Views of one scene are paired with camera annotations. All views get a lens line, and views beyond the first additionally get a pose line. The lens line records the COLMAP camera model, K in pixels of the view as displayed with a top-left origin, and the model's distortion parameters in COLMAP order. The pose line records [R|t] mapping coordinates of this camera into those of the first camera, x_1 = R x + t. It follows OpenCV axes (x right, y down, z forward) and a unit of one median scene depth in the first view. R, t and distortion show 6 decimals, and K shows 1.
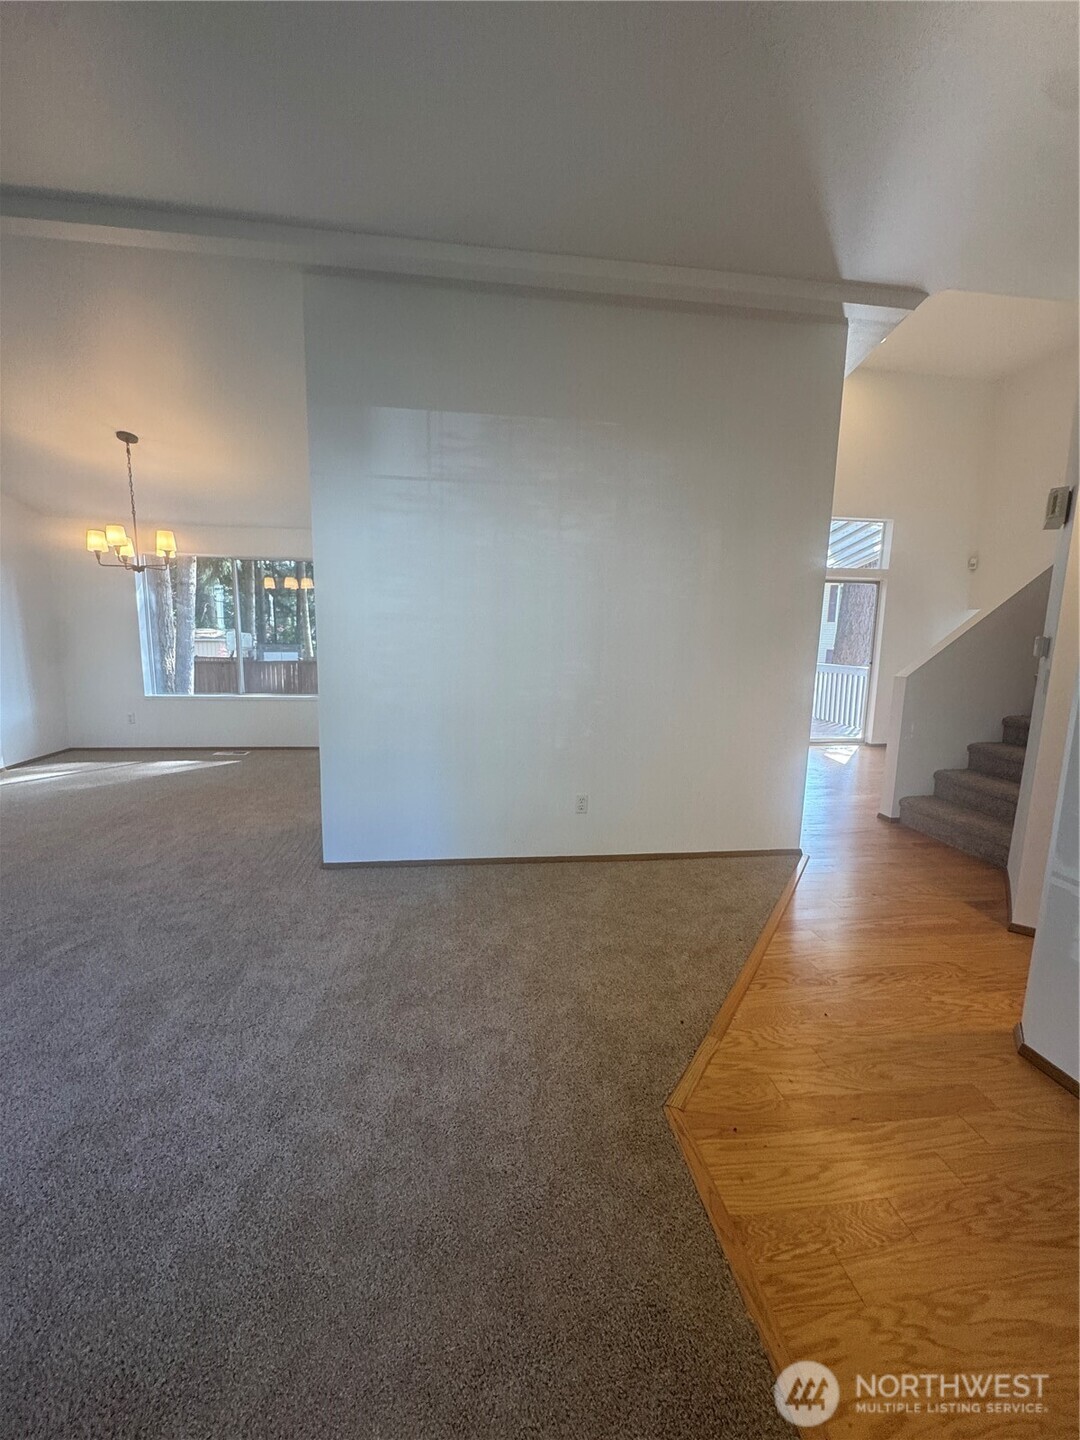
lens RADIAL K [[573.0, 0, 540.3], [0, 573.0, 723.4], [0, 0, 1]] dist [-0.002003, 0.001475]
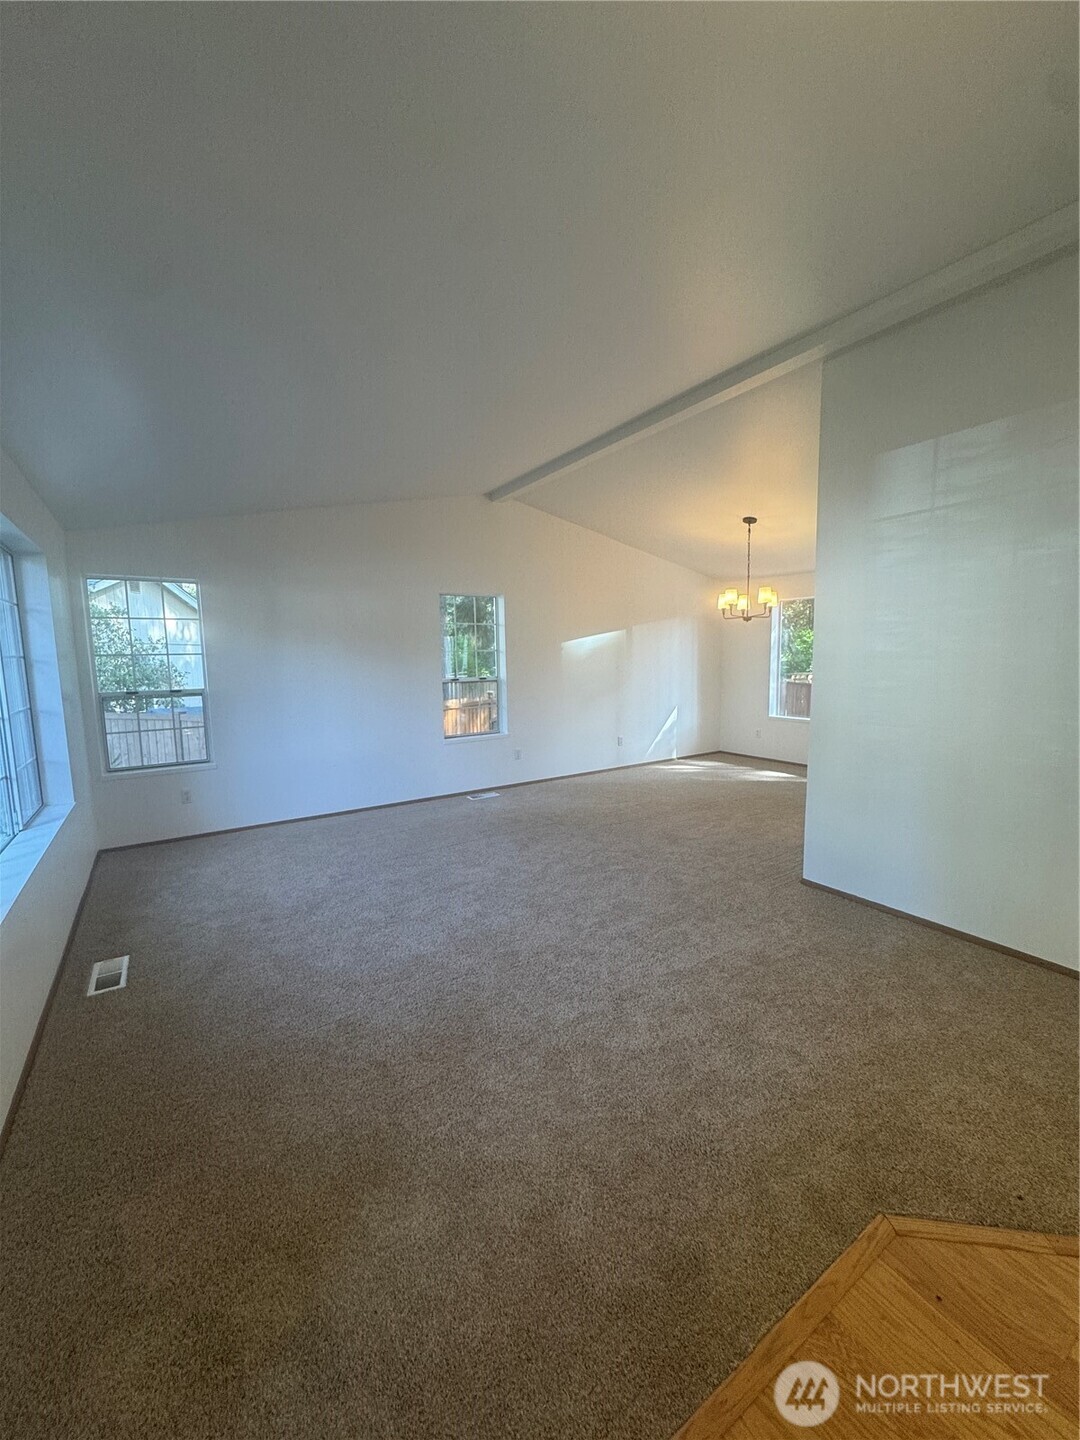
lens RADIAL K [[573.0, 0, 540.3], [0, 573.0, 719.8], [0, 0, 1]] dist [-0.002003, 0.001475]
pose [[0.443026, 0.074334, -0.893422, 0.388705], [-0.114809, 0.993055, 0.025693, -0.031461], [0.889127, 0.091190, 0.448483, 0.030246]]
